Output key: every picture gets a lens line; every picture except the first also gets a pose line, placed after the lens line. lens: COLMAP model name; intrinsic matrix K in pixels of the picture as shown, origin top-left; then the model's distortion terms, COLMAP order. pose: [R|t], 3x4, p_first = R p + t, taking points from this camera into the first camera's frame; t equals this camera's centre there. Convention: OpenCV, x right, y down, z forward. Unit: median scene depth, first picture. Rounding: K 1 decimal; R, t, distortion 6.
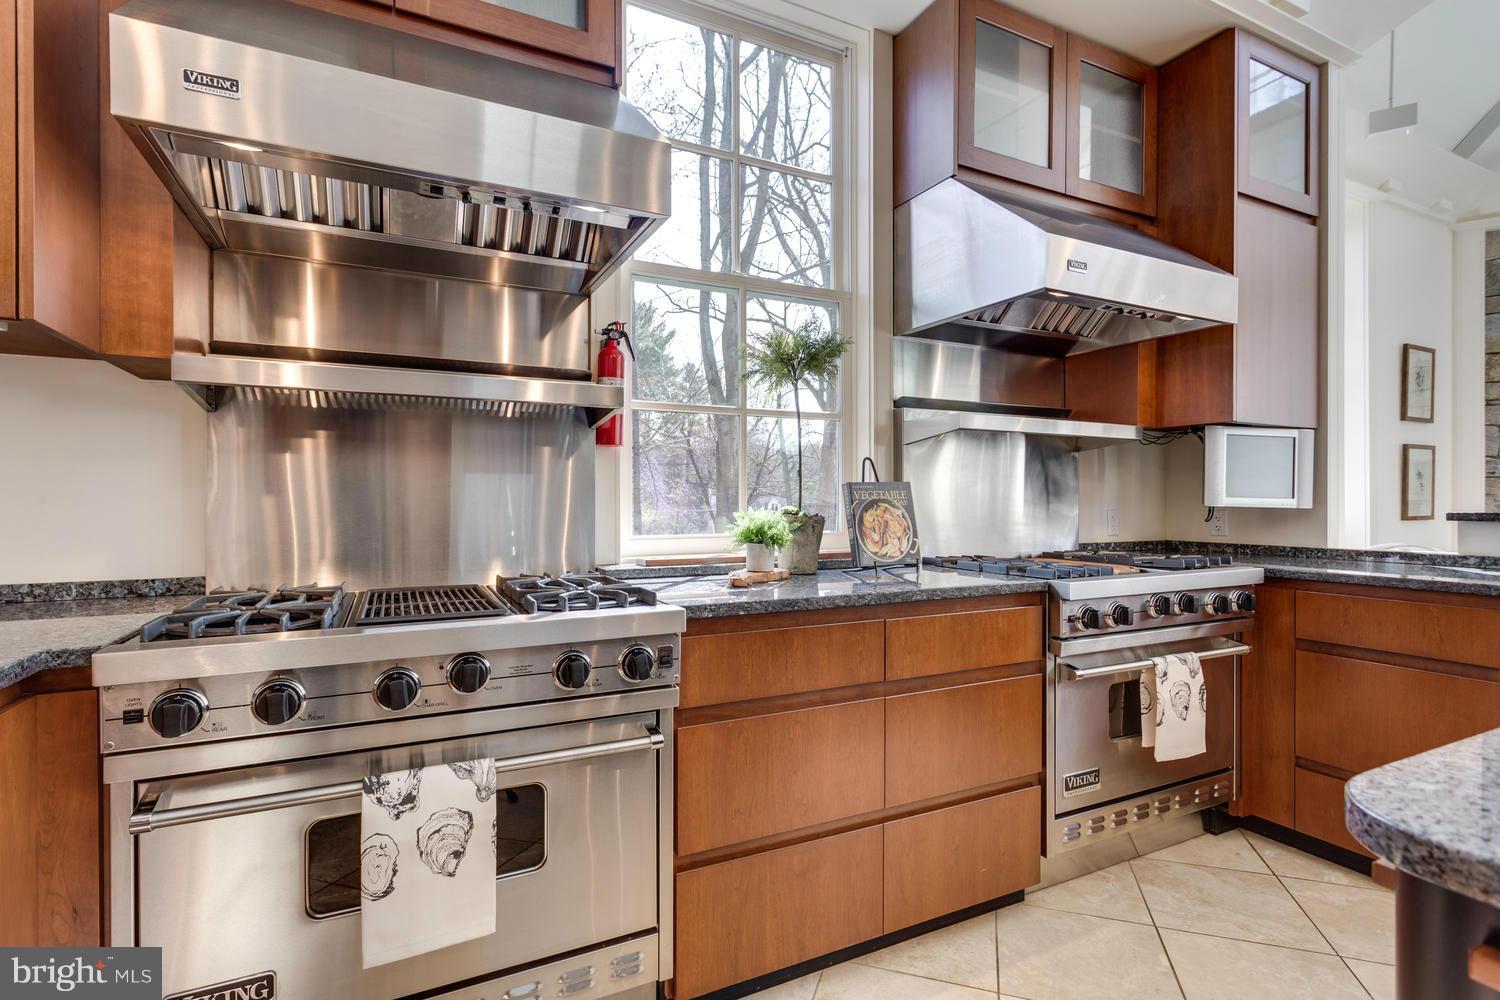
lens RADIAL K [[725.9, 0, 752.5], [0, 725.9, 484.8], [0, 0, 1]] dist [0.001881, 0.002944]
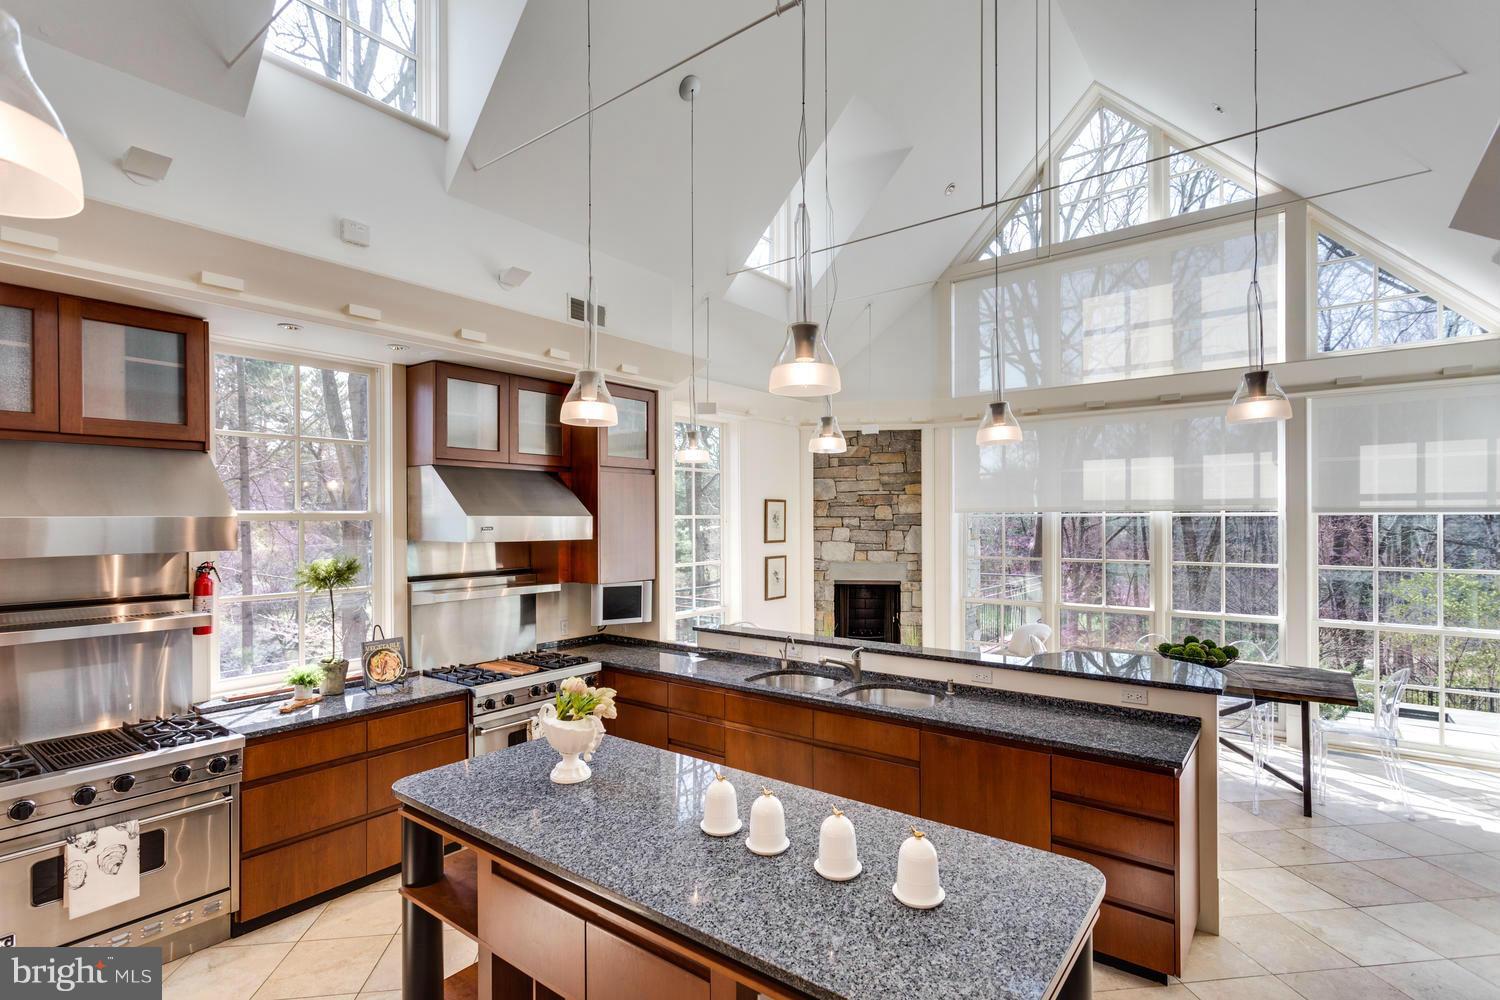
lens RADIAL K [[725.9, 0, 744.9], [0, 725.9, 509.6], [0, 0, 1]] dist [0.001881, 0.002944]
pose [[0.903200, -0.004490, 0.429196, 0.296583], [0.005937, 0.999980, -0.002031, -0.446671], [-0.429179, 0.004382, 0.903209, -1.459121]]
